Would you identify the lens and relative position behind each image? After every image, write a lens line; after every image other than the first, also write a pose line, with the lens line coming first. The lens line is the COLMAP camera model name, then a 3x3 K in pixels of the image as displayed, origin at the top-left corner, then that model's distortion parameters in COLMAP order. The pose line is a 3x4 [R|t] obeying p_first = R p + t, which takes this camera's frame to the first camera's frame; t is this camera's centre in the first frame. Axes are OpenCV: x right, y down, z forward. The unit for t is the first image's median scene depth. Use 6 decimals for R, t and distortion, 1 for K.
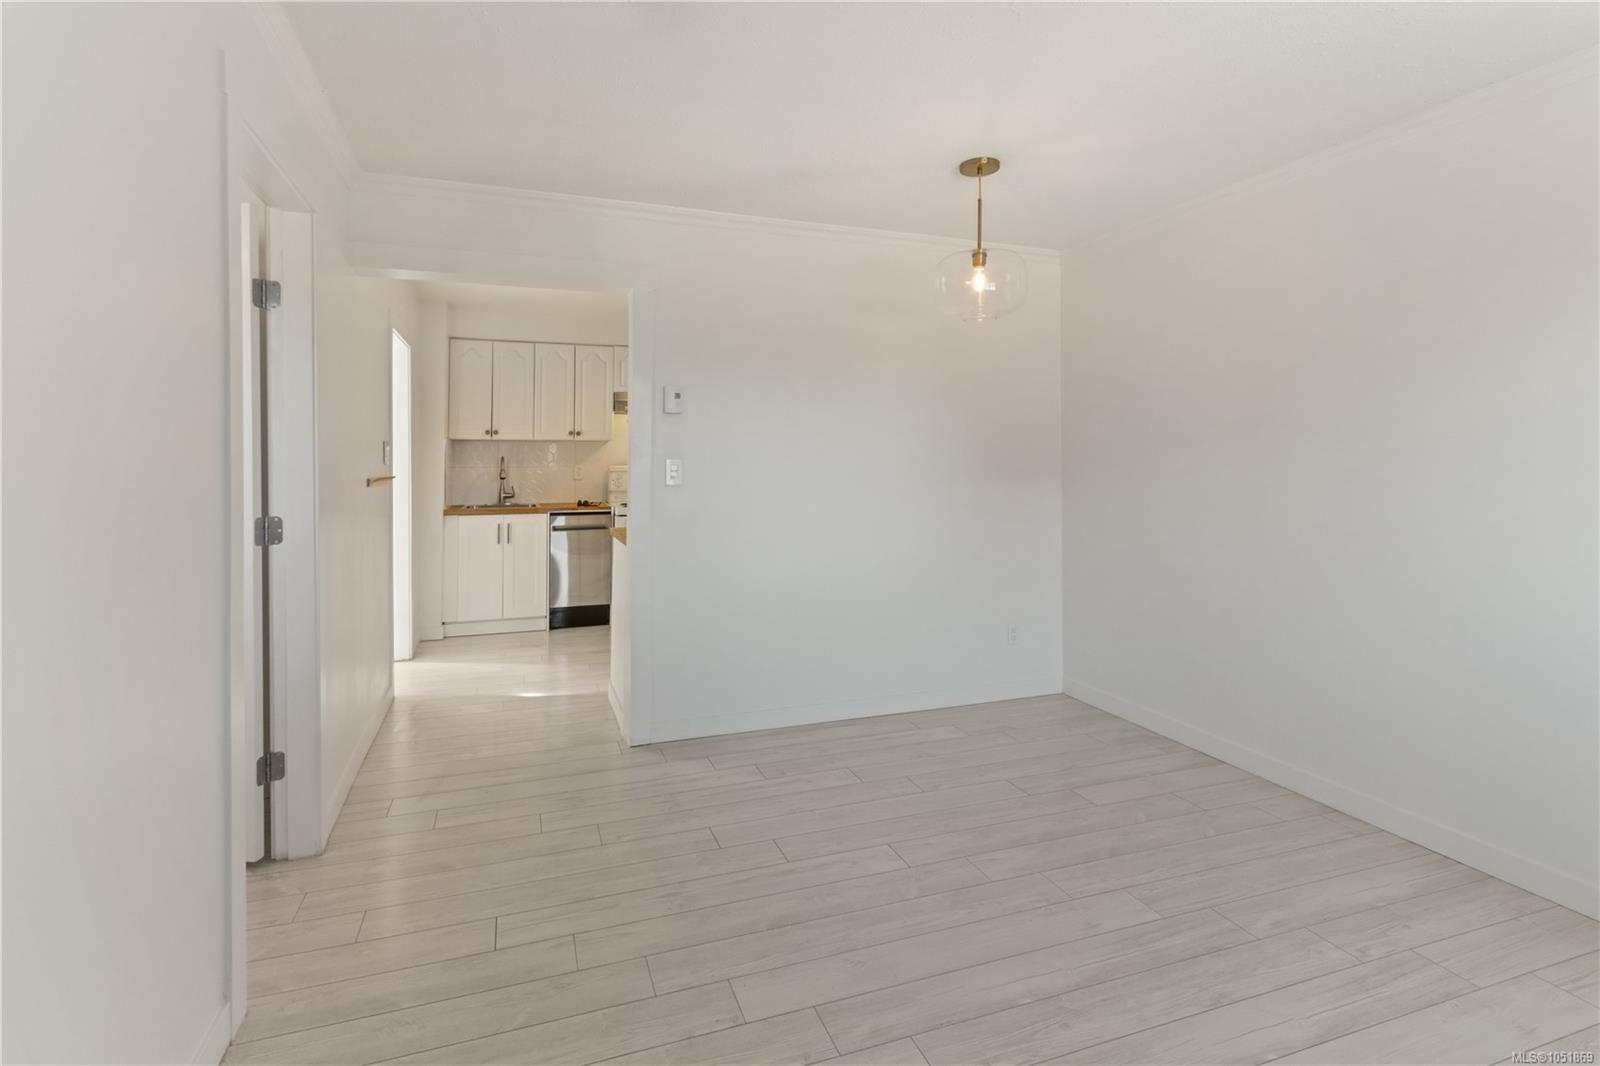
lens RADIAL K [[759.7, 0, 802.0], [0, 759.7, 454.9], [0, 0, 1]] dist [-0.005506, 0.003581]
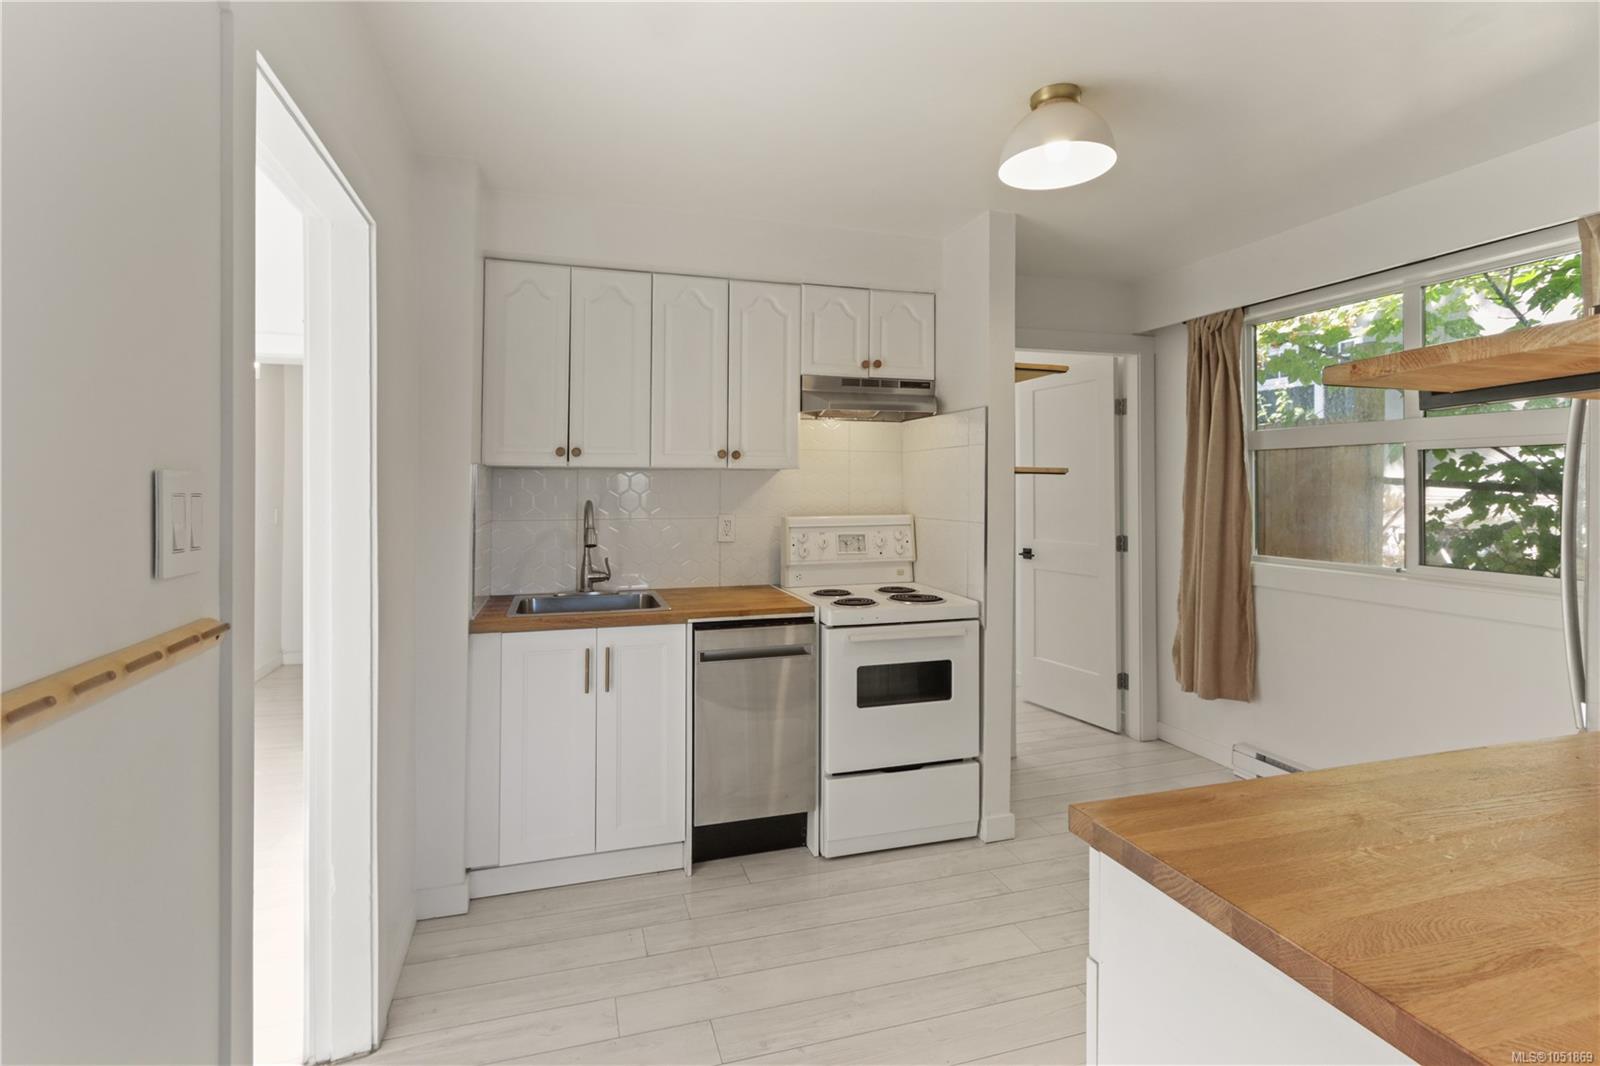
lens RADIAL K [[759.7, 0, 814.1], [0, 759.7, 486.6], [0, 0, 1]] dist [-0.005506, 0.003581]
pose [[0.999338, 0.003167, -0.036251, -0.231725], [-0.002907, 0.999970, 0.007241, -0.011369], [0.036273, -0.007131, 0.999316, 0.513910]]
